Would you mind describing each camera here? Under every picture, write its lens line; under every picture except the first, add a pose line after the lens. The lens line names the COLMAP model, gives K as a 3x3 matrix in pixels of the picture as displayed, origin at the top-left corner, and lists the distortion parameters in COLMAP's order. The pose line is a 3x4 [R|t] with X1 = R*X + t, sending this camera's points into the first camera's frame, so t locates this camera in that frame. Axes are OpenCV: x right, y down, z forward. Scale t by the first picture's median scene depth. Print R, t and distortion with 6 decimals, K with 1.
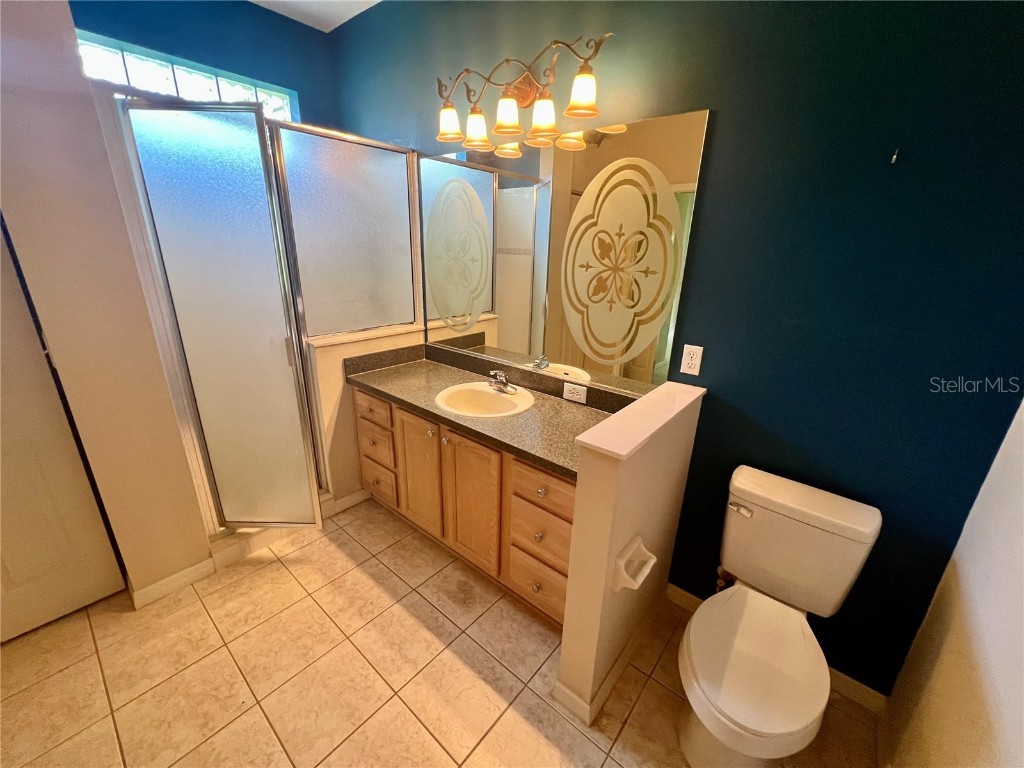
lens RADIAL K [[412.2, 0, 511.7], [0, 412.2, 385.2], [0, 0, 1]] dist [-0.001589, -0.000294]
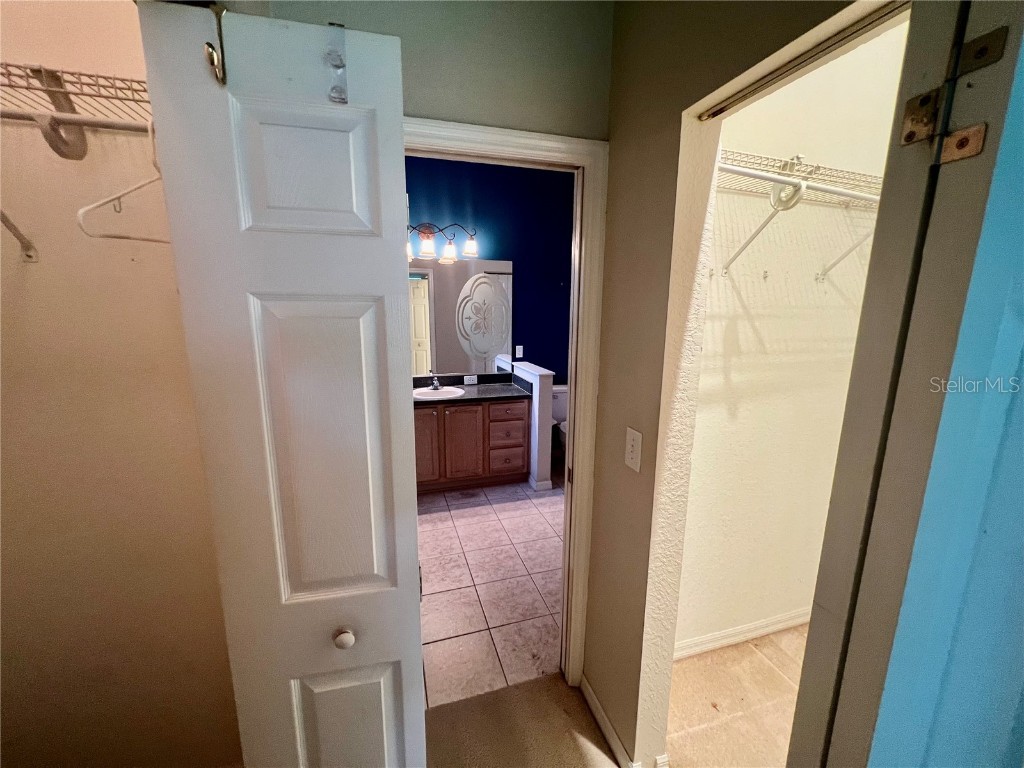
lens RADIAL K [[412.2, 0, 509.1], [0, 412.2, 383.7], [0, 0, 1]] dist [-0.001589, -0.000294]
pose [[0.545122, -0.179897, 0.818828, -1.552492], [0.279691, 0.959773, 0.024663, 0.043445], [-0.790326, 0.215574, 0.573509, -0.322337]]
